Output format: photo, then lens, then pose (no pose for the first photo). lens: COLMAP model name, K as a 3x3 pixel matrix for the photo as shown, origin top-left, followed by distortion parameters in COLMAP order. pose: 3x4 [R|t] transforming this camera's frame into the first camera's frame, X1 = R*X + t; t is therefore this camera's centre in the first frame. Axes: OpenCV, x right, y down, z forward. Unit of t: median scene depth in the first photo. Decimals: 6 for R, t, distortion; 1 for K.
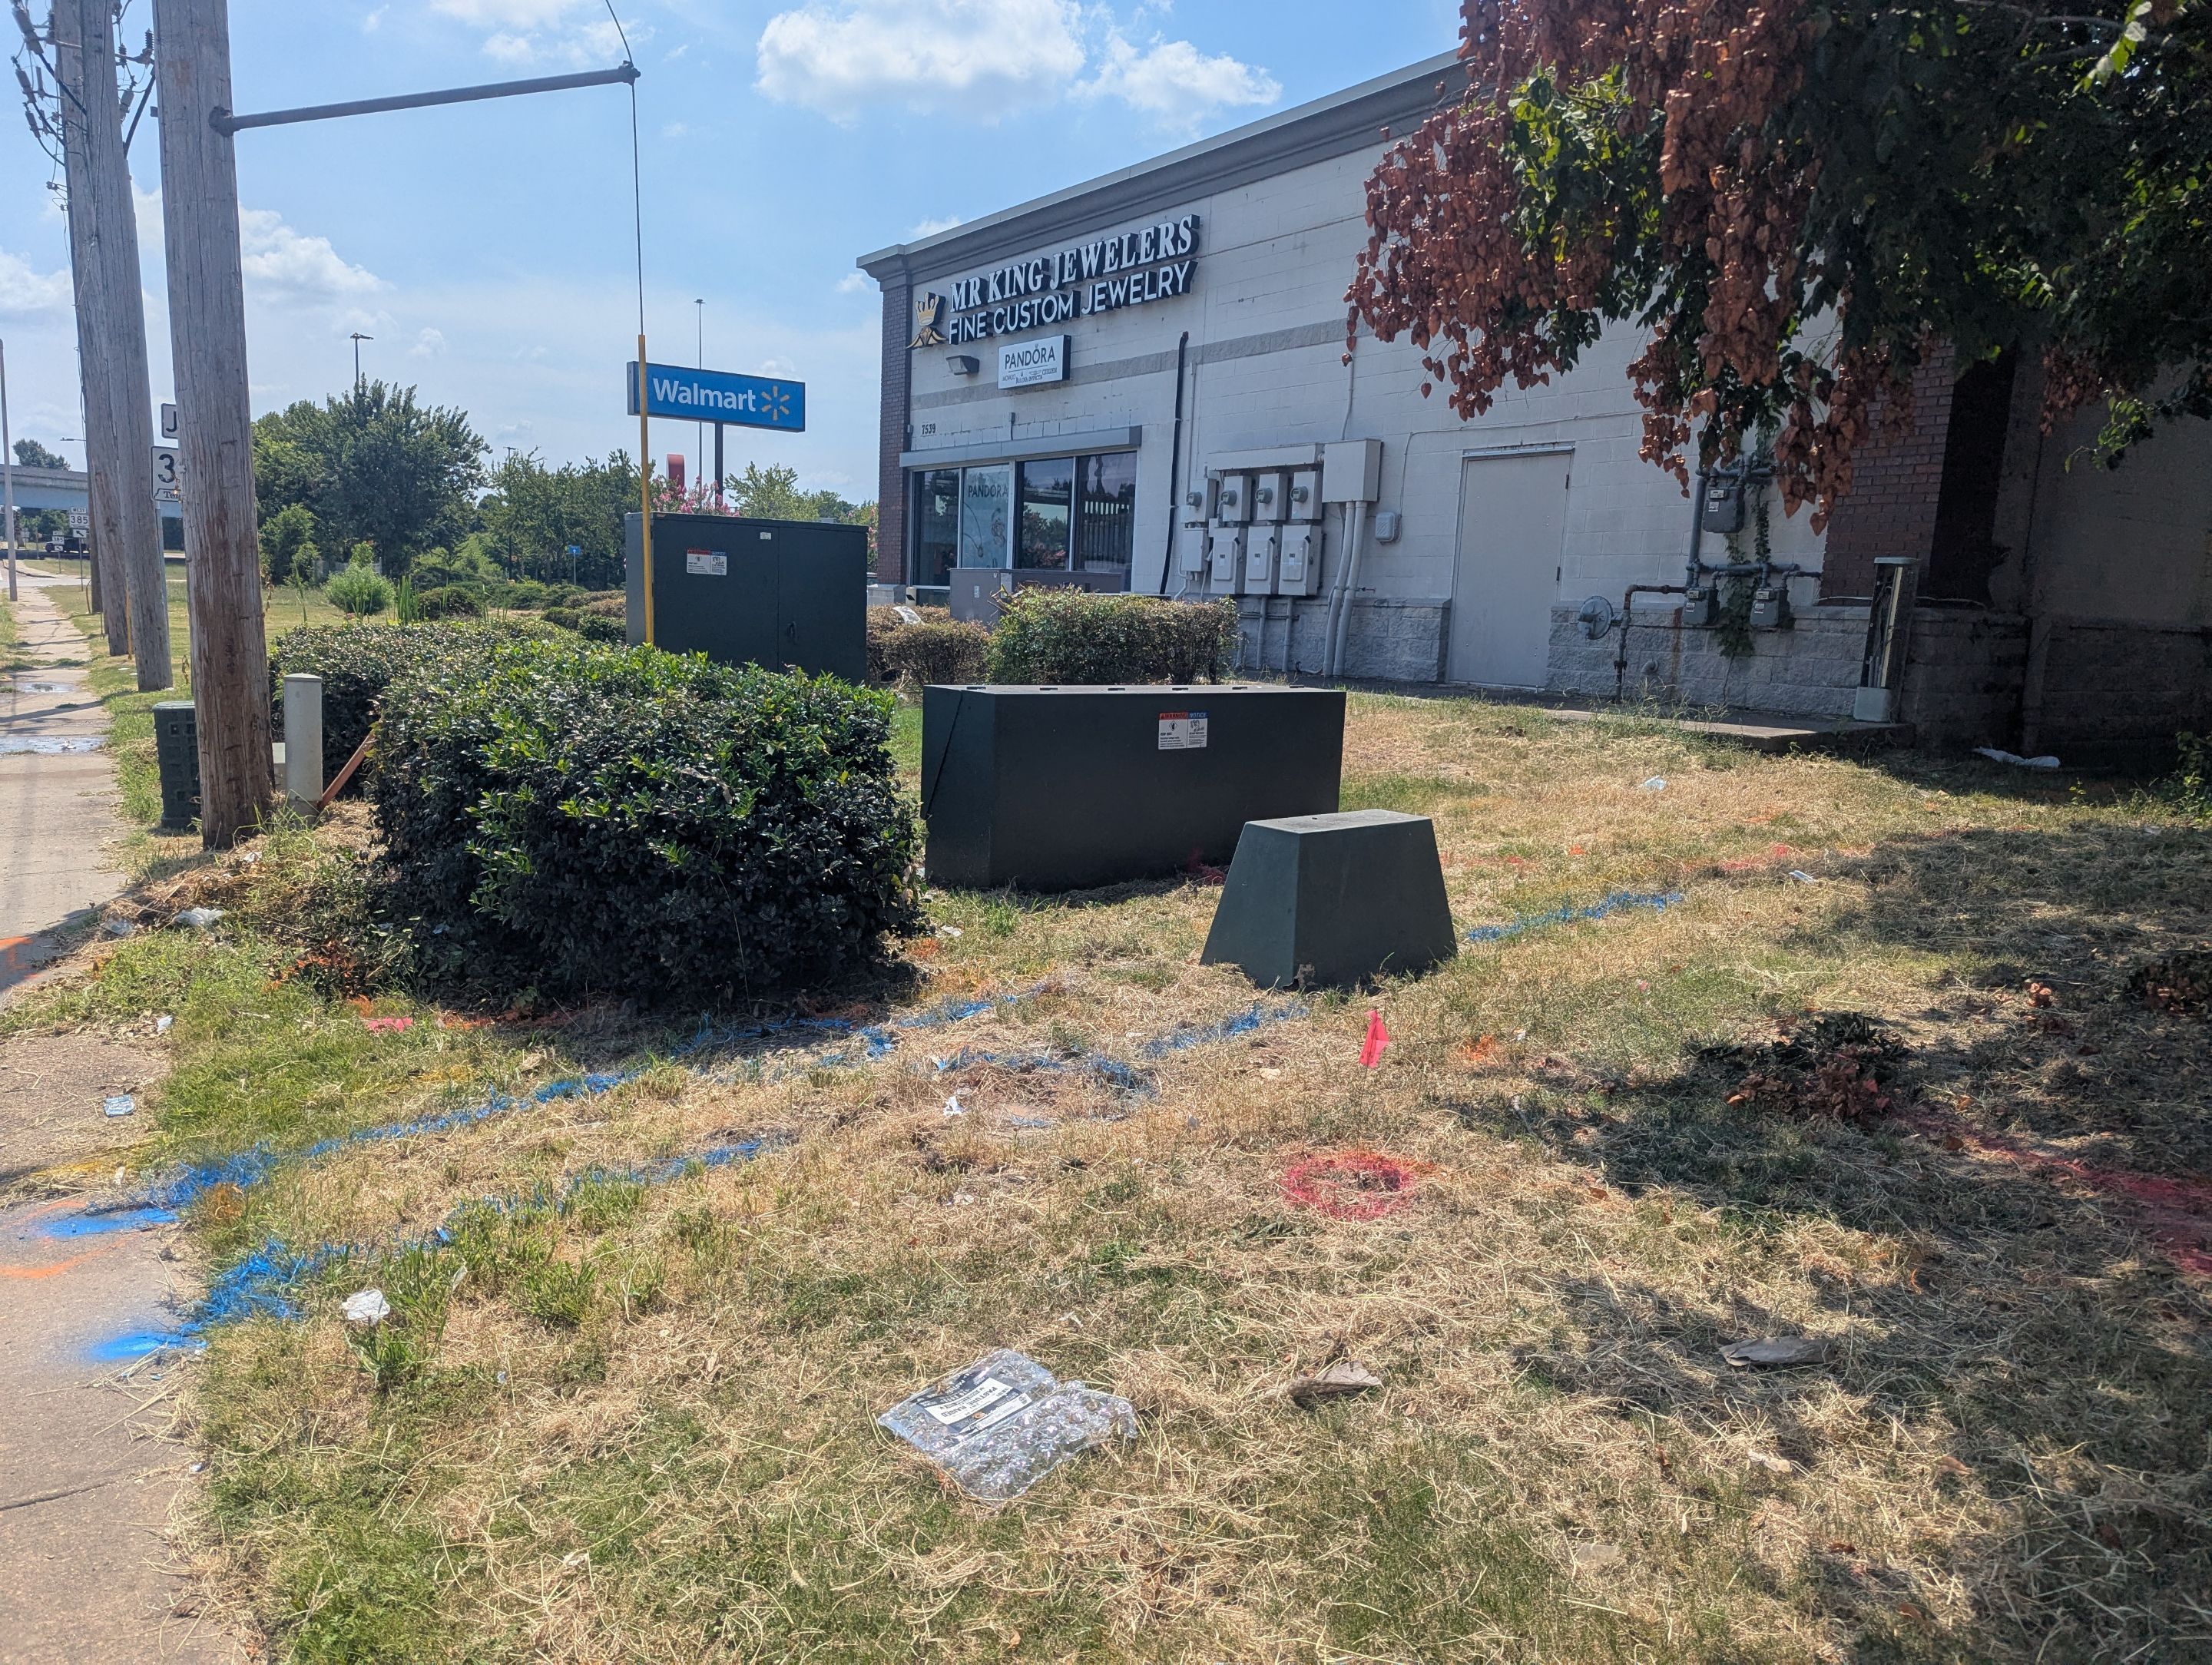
lens RADIAL K [[1516.2, 0, 1106.0], [0, 1516.2, 832.5], [0, 0, 1]] dist [0.045167, -0.025959]
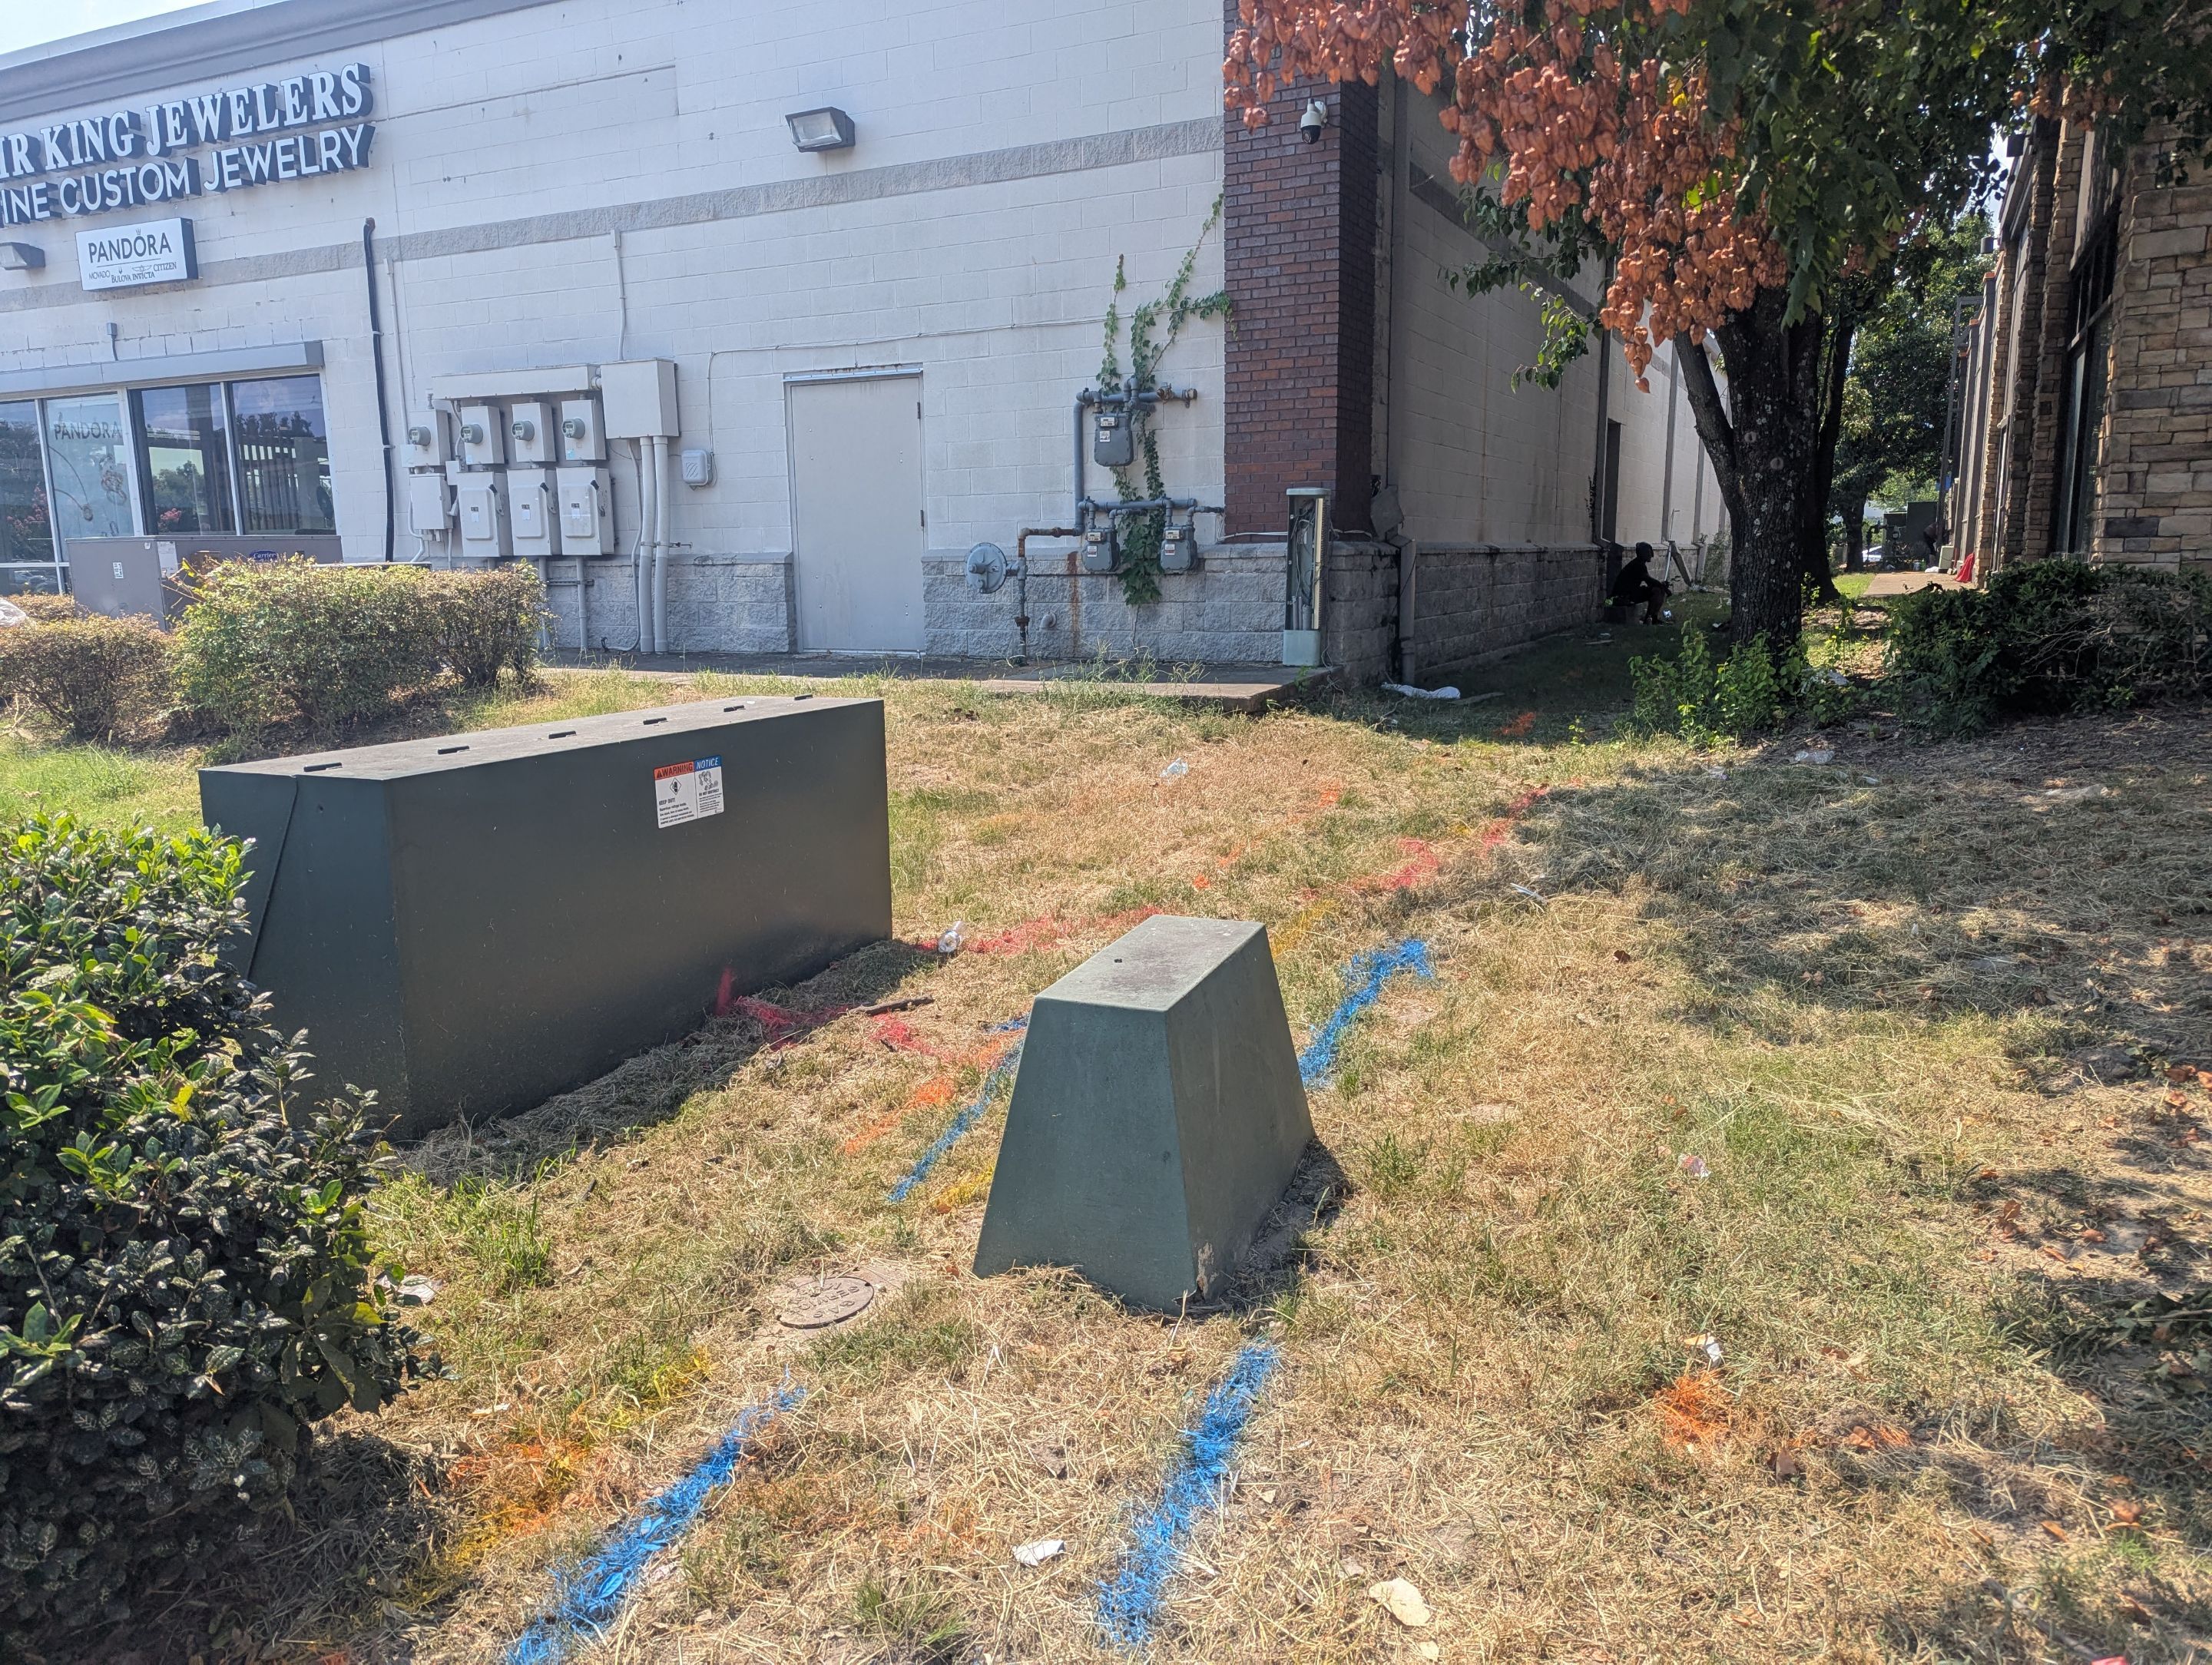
lens RADIAL K [[1557.4, 0, 1078.1], [0, 1557.4, 830.6], [0, 0, 1]] dist [0.057271, -0.051989]
pose [[0.882229, -0.128073, 0.453067, -0.105802], [0.115584, 0.991758, 0.055280, -0.072287], [-0.456413, 0.003598, 0.889761, 0.379660]]
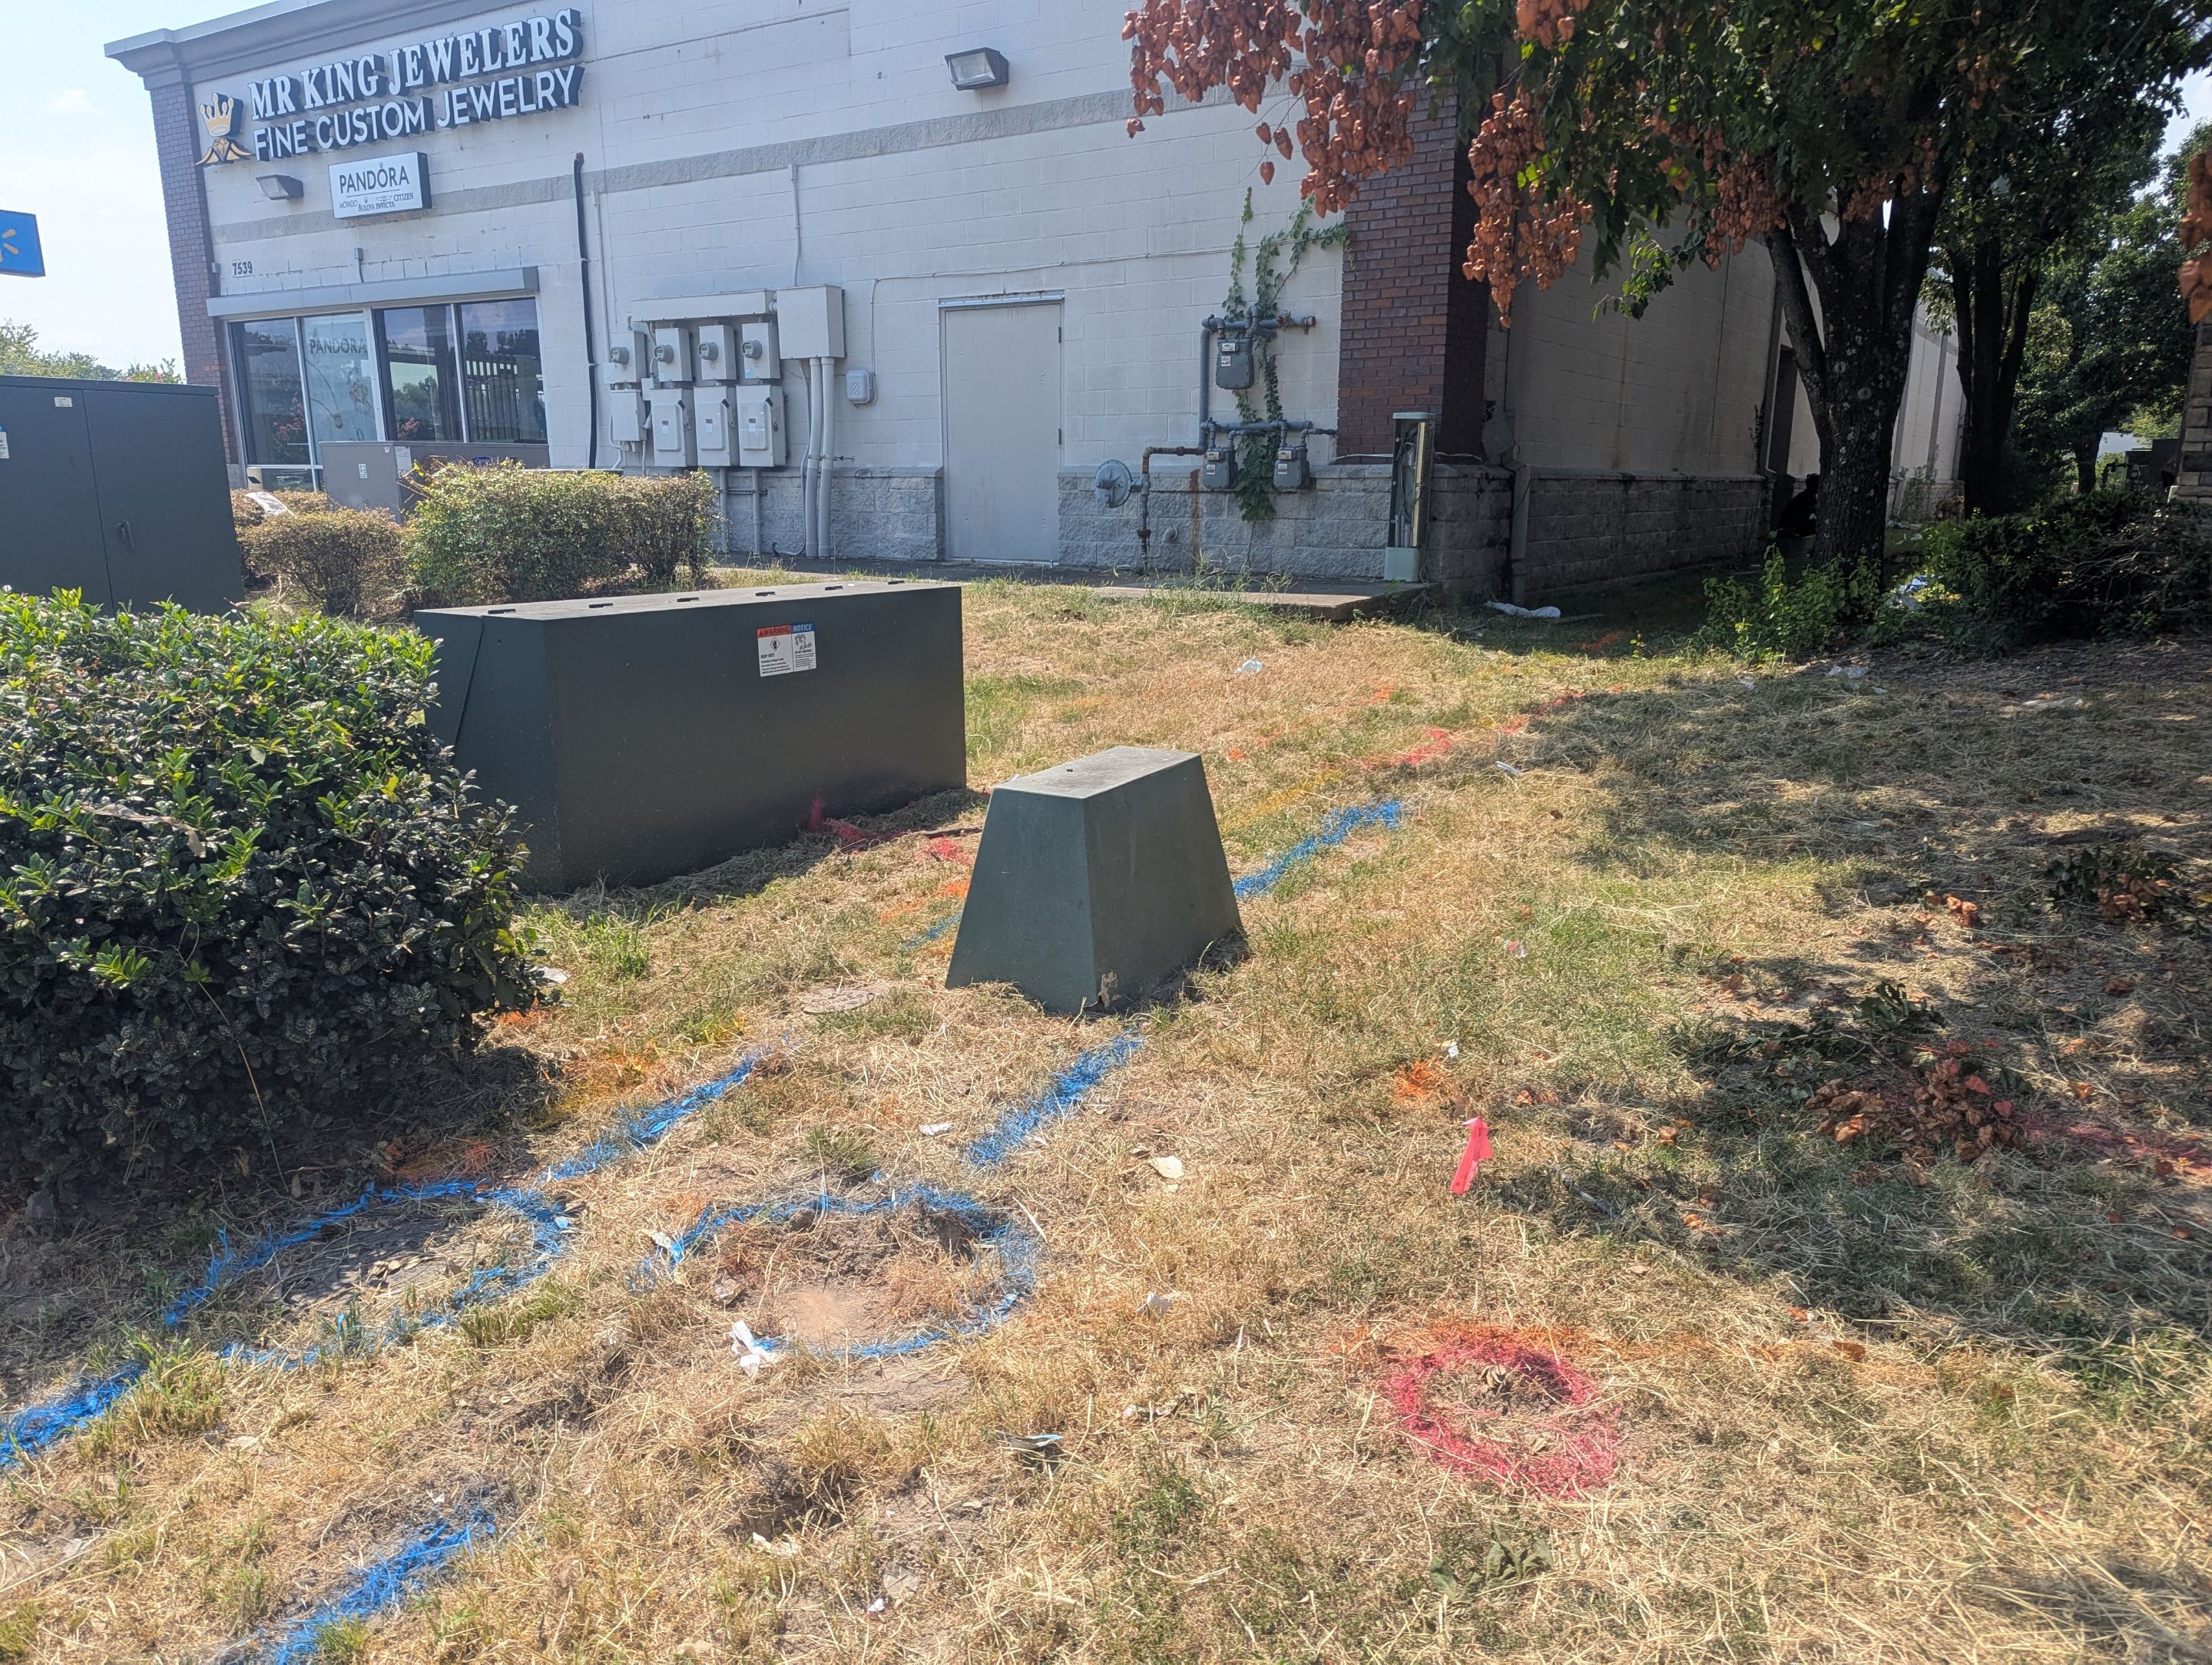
lens RADIAL K [[1524.9, 0, 1086.5], [0, 1524.9, 848.1], [0, 0, 1]] dist [0.056322, -0.049854]
pose [[0.930254, -0.115665, 0.348208, -0.096158], [0.083610, 0.990869, 0.105771, -0.039770], [-0.357263, -0.069280, 0.931431, 0.228887]]
